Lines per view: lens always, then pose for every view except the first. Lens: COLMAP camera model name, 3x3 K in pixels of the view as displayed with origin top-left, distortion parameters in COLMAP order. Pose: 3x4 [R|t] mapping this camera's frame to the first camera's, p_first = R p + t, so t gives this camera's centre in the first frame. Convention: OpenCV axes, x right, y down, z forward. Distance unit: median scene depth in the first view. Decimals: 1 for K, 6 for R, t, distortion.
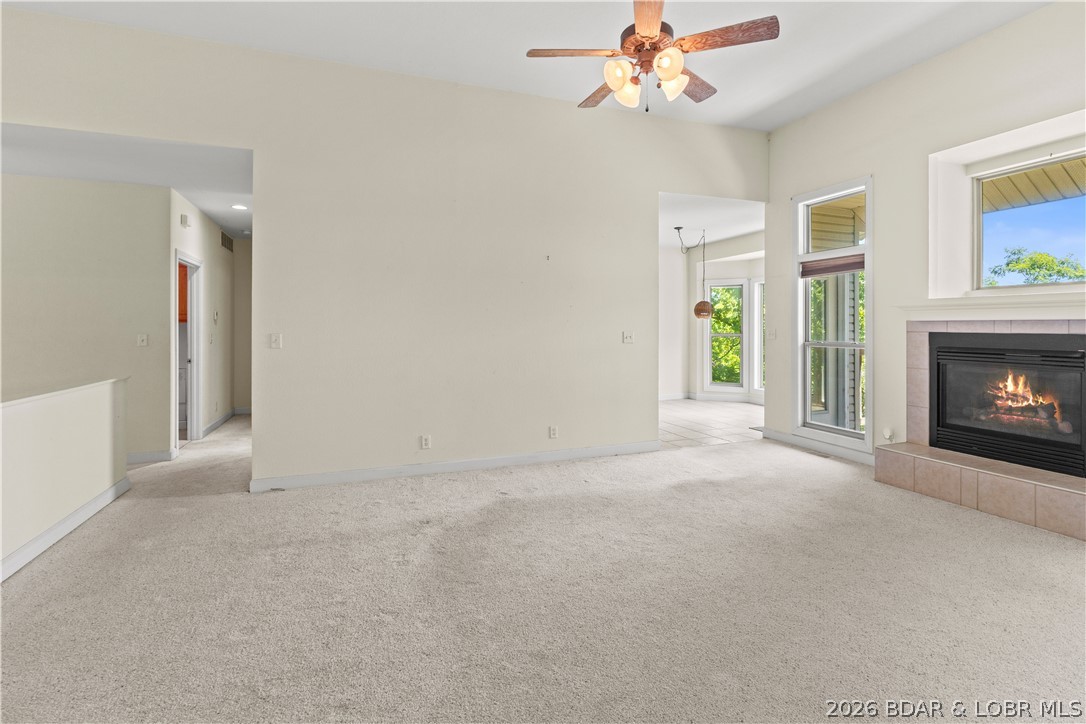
lens RADIAL K [[518.2, 0, 545.9], [0, 518.2, 321.2], [0, 0, 1]] dist [-0.001485, -0.000365]
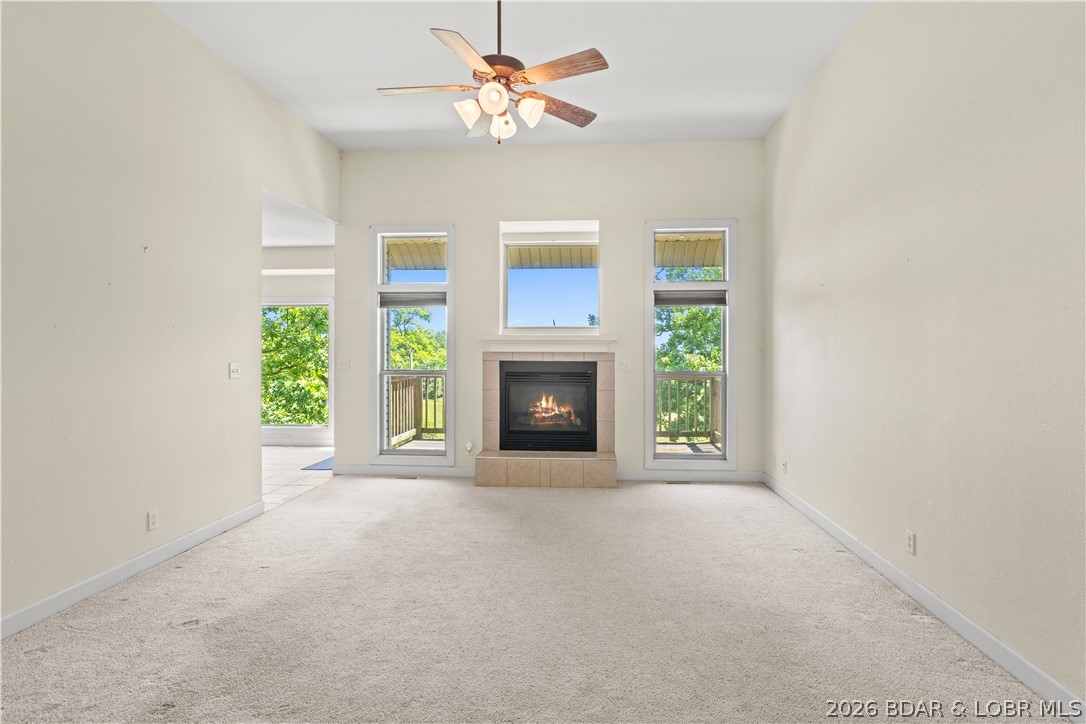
lens RADIAL K [[578.5, 0, 556.3], [0, 578.5, 346.4], [0, 0, 1]] dist [-0.005856, -0.000039]
pose [[0.415154, 0.013520, 0.909651, -0.499748], [-0.013054, 0.999875, -0.008903, -0.003625], [-0.909658, -0.008178, 0.415278, 0.281808]]
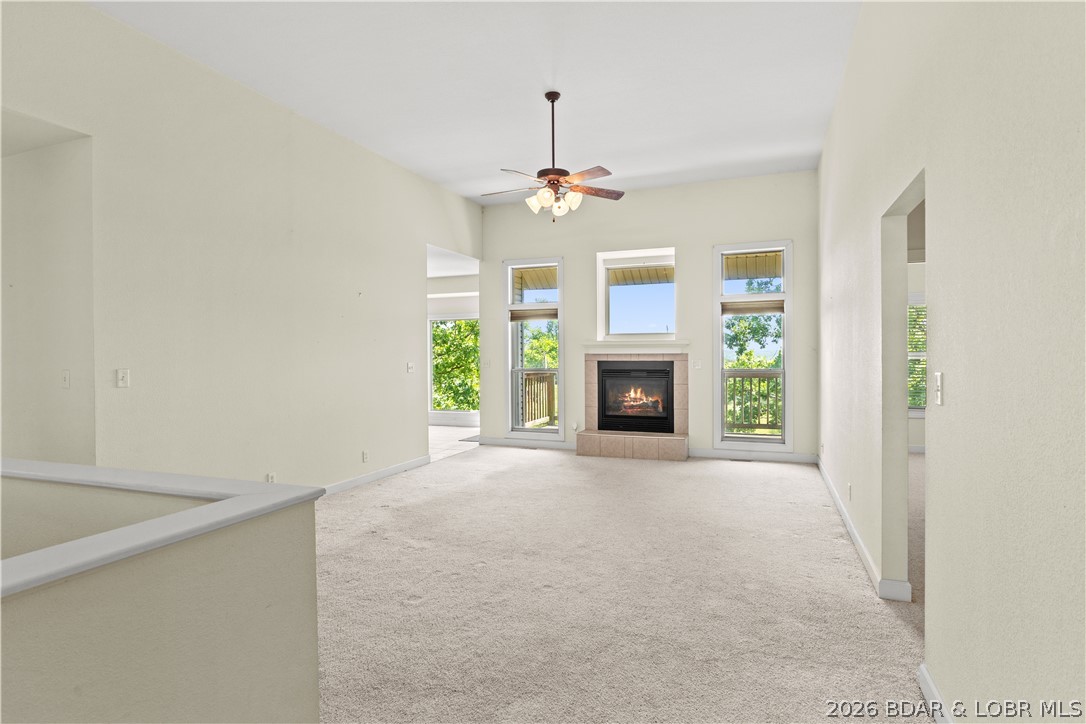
lens RADIAL K [[578.5, 0, 556.3], [0, 578.5, 346.4], [0, 0, 1]] dist [-0.005856, -0.000039]
pose [[0.655119, 0.010003, 0.755460, -0.734393], [-0.004022, 0.999944, -0.009752, -0.006050], [-0.755515, 0.003351, 0.655123, -0.104274]]
